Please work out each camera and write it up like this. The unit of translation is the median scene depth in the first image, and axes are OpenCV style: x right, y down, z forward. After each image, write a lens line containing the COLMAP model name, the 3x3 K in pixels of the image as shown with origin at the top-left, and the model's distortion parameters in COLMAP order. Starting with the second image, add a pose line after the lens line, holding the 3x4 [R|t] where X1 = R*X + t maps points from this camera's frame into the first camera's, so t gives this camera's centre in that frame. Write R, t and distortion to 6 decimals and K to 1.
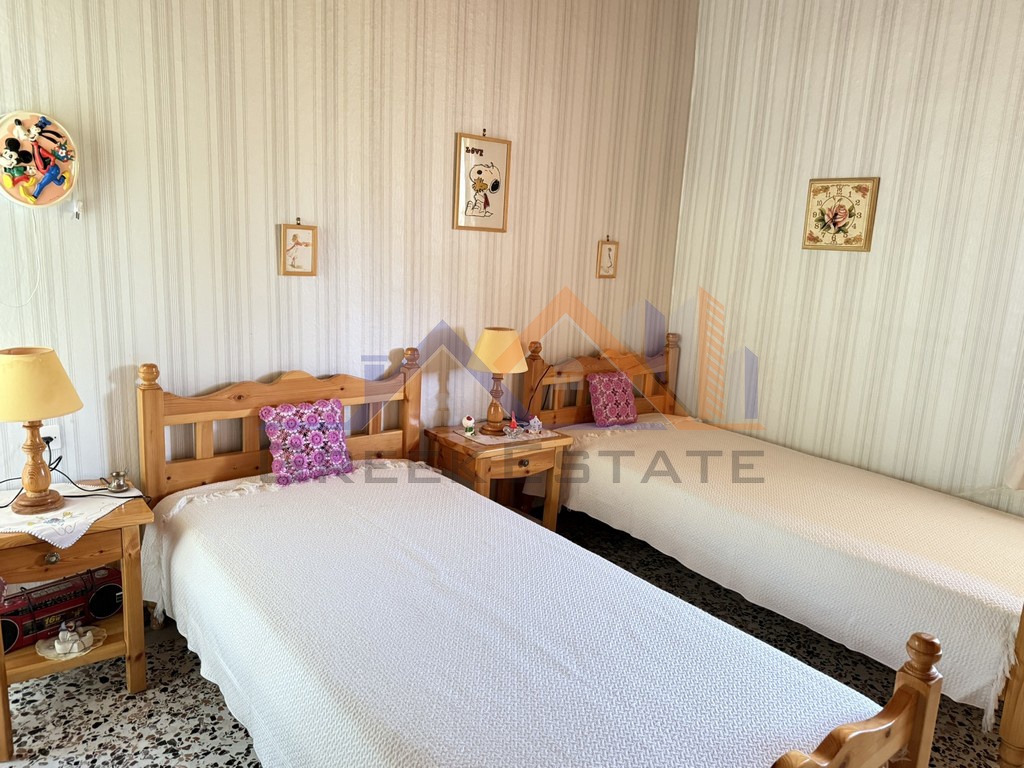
lens RADIAL K [[741.0, 0, 512.5], [0, 741.0, 385.7], [0, 0, 1]] dist [0.064603, -0.087417]
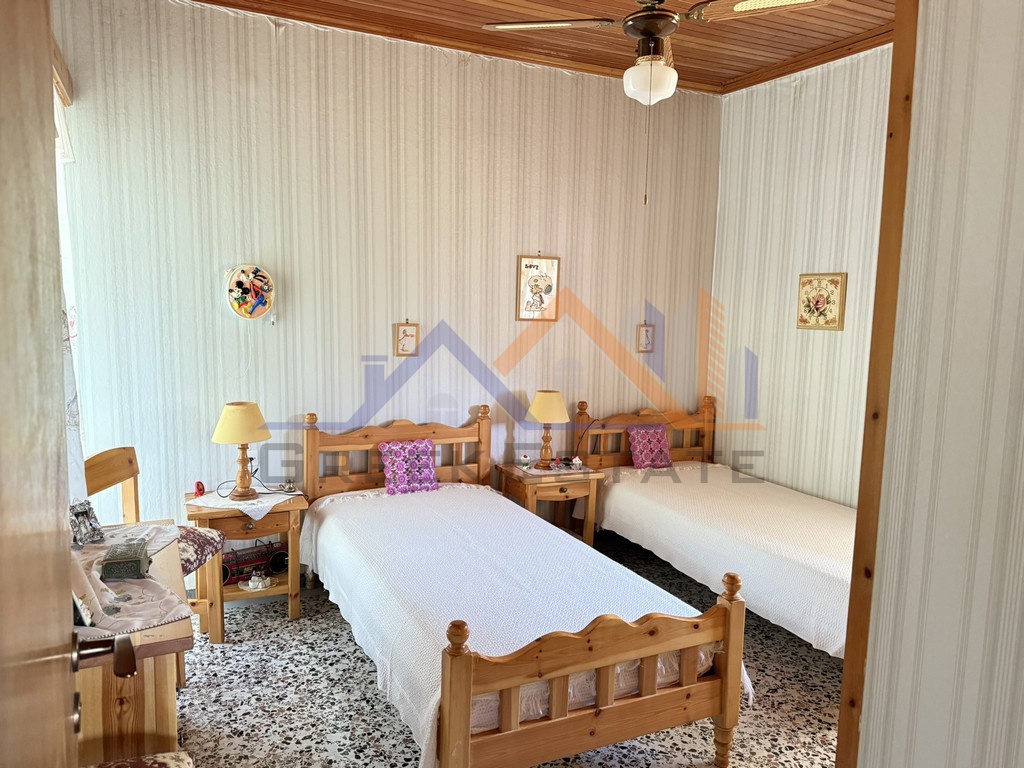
lens RADIAL K [[741.0, 0, 519.2], [0, 741.0, 393.6], [0, 0, 1]] dist [0.064603, -0.087417]
pose [[0.977983, -0.003030, -0.208661, 0.232459], [-0.014494, 0.996494, -0.082403, 0.044479], [0.208179, 0.083613, 0.974510, -0.379031]]
